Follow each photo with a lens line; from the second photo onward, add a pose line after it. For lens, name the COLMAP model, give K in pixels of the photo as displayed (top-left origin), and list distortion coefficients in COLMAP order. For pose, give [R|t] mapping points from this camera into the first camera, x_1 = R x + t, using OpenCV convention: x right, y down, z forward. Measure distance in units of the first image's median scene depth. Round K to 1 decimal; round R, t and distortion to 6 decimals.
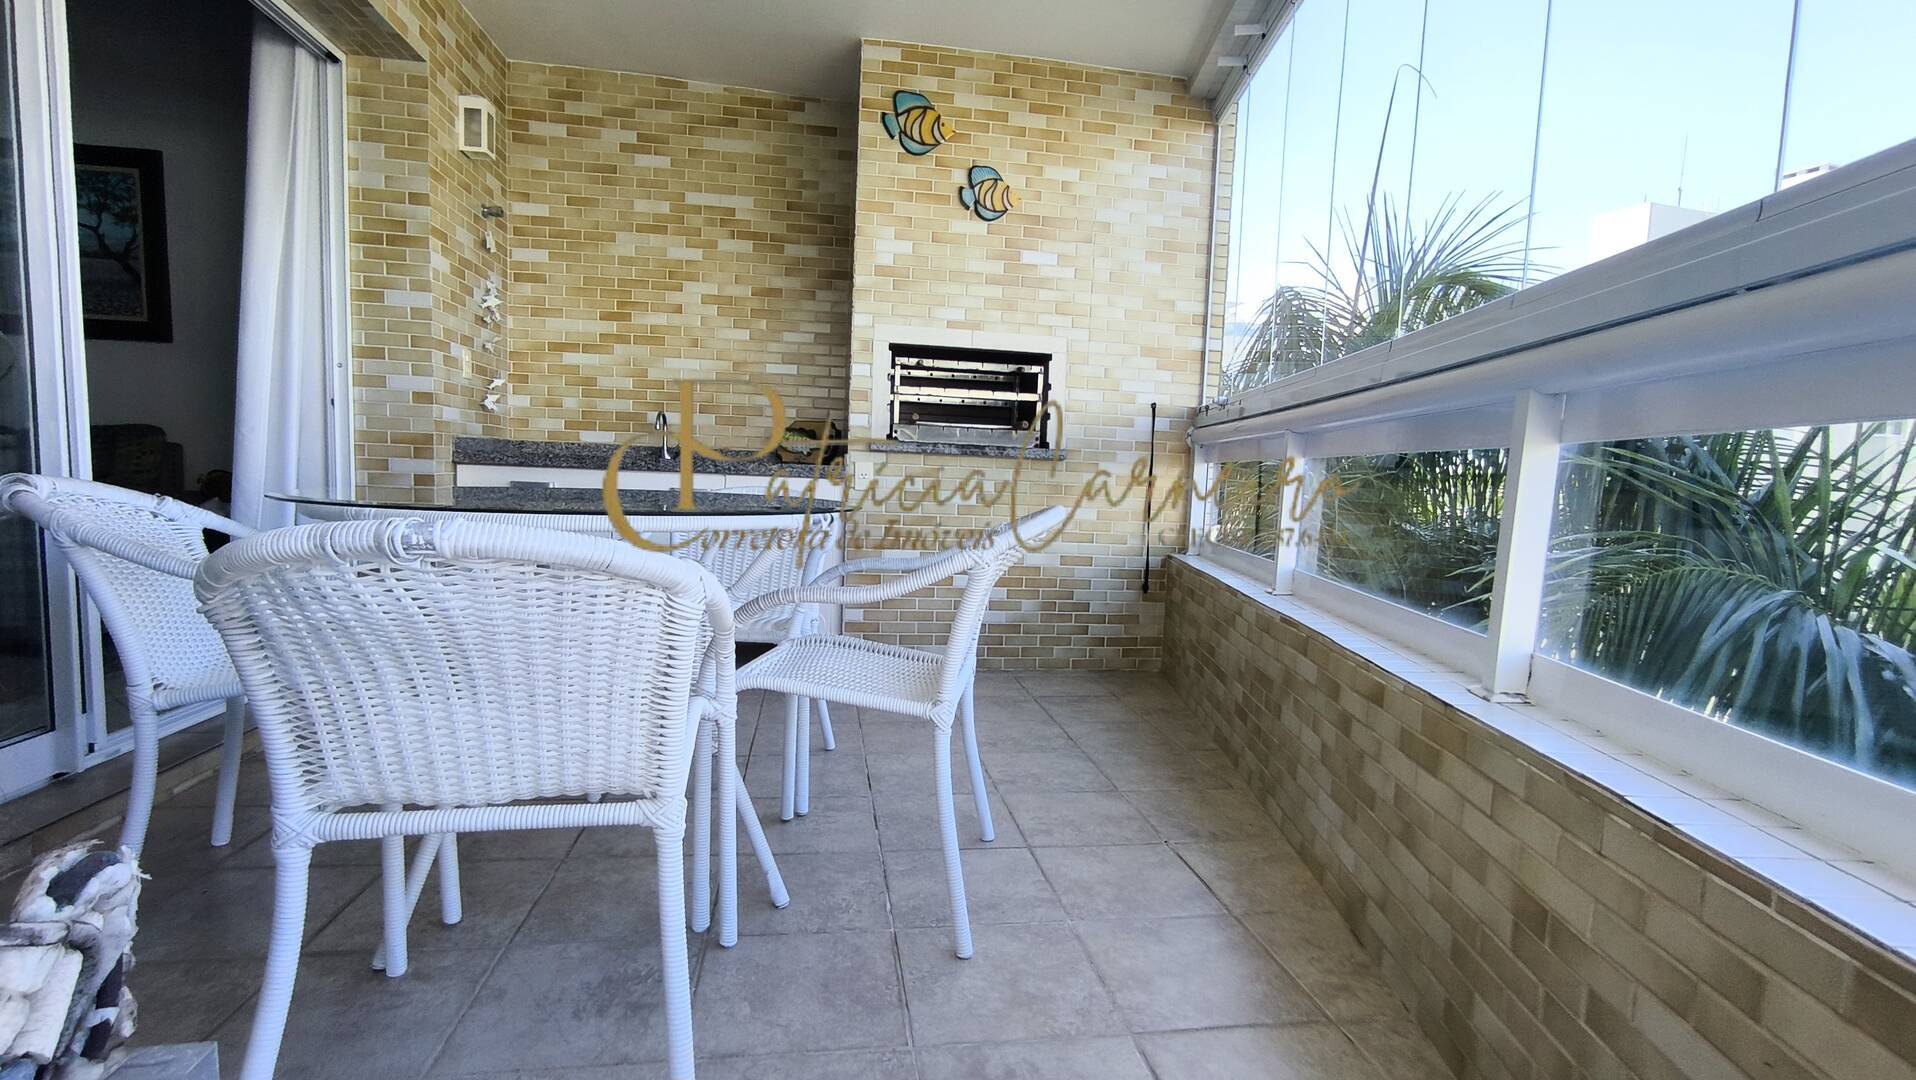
lens RADIAL K [[870.9, 0, 951.2], [0, 870.9, 545.3], [0, 0, 1]] dist [-0.059516, 0.047679]
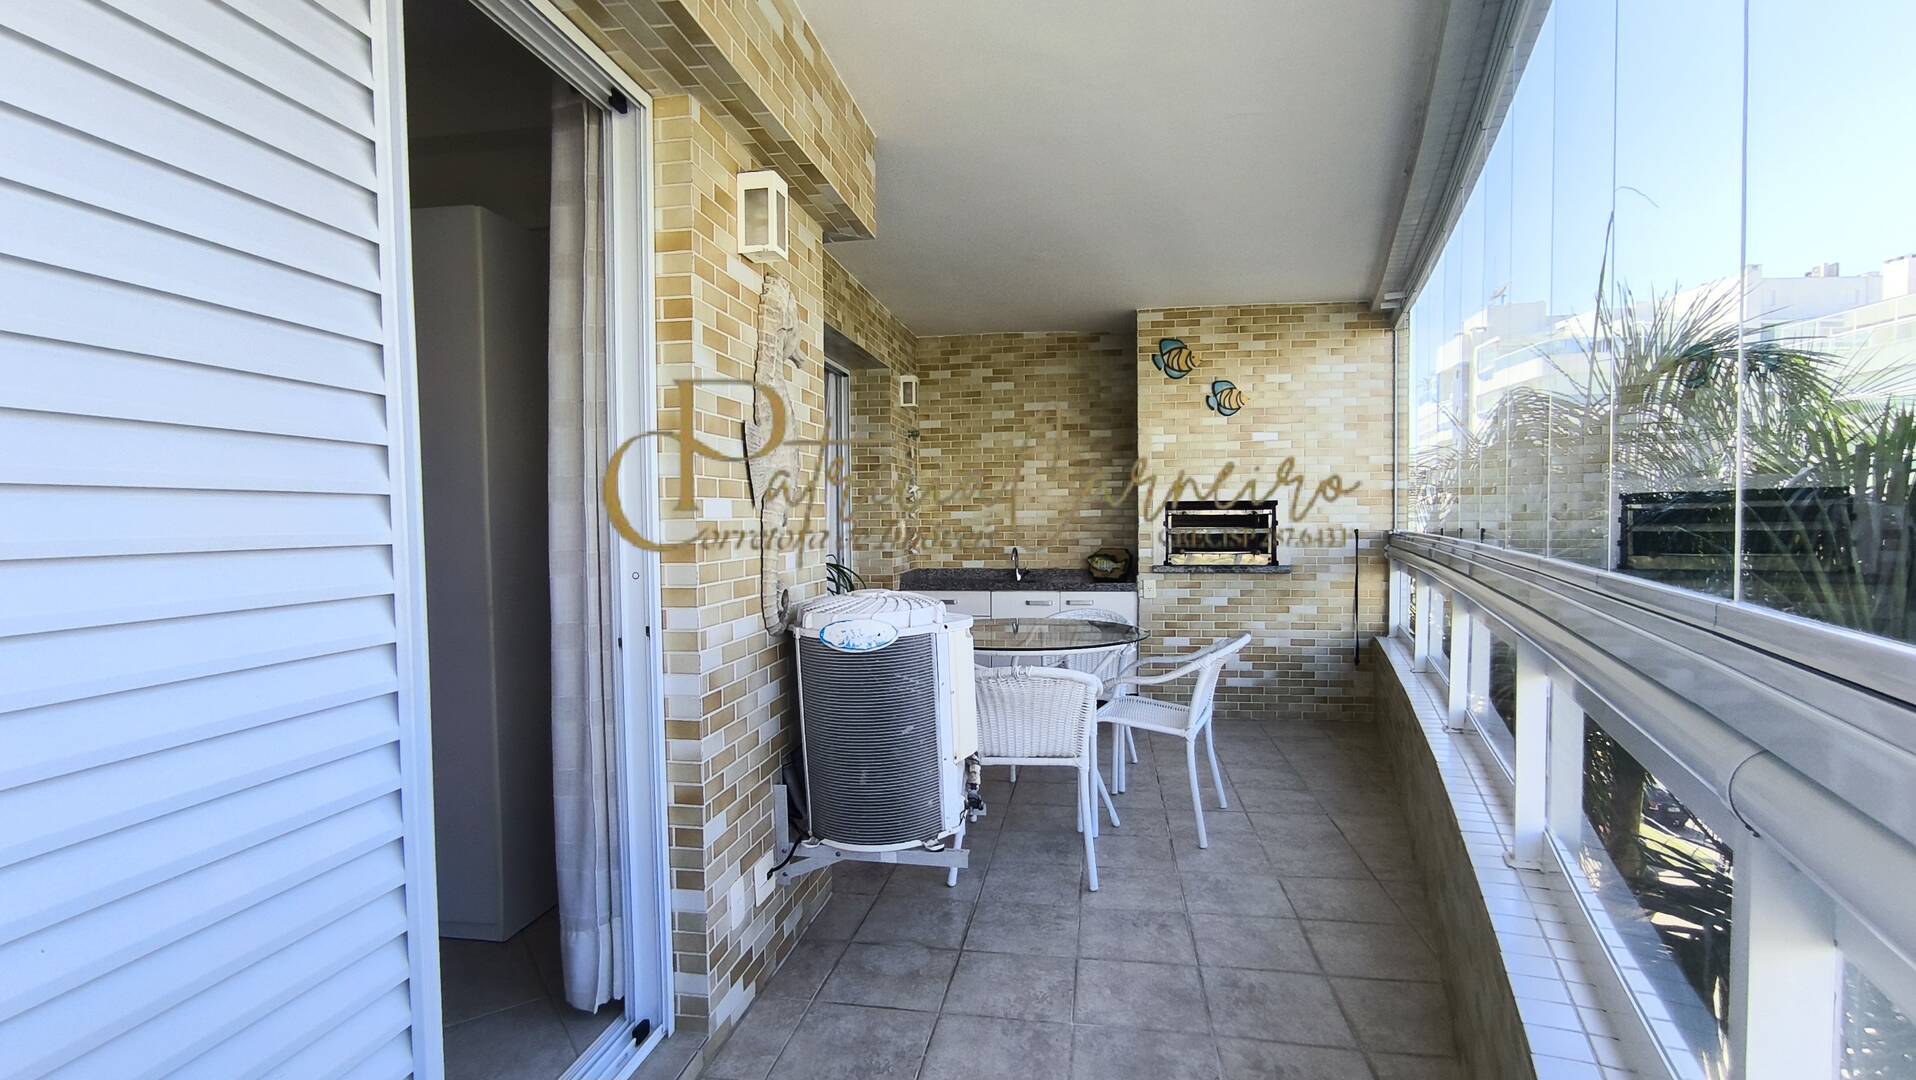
lens RADIAL K [[887.9, 0, 955.4], [0, 887.9, 556.0], [0, 0, 1]] dist [-0.052897, 0.000153]
pose [[0.949969, -0.037330, -0.310106, 0.058879], [0.023310, 0.998537, -0.048797, -0.069584], [0.311474, 0.039127, 0.949449, -0.571501]]
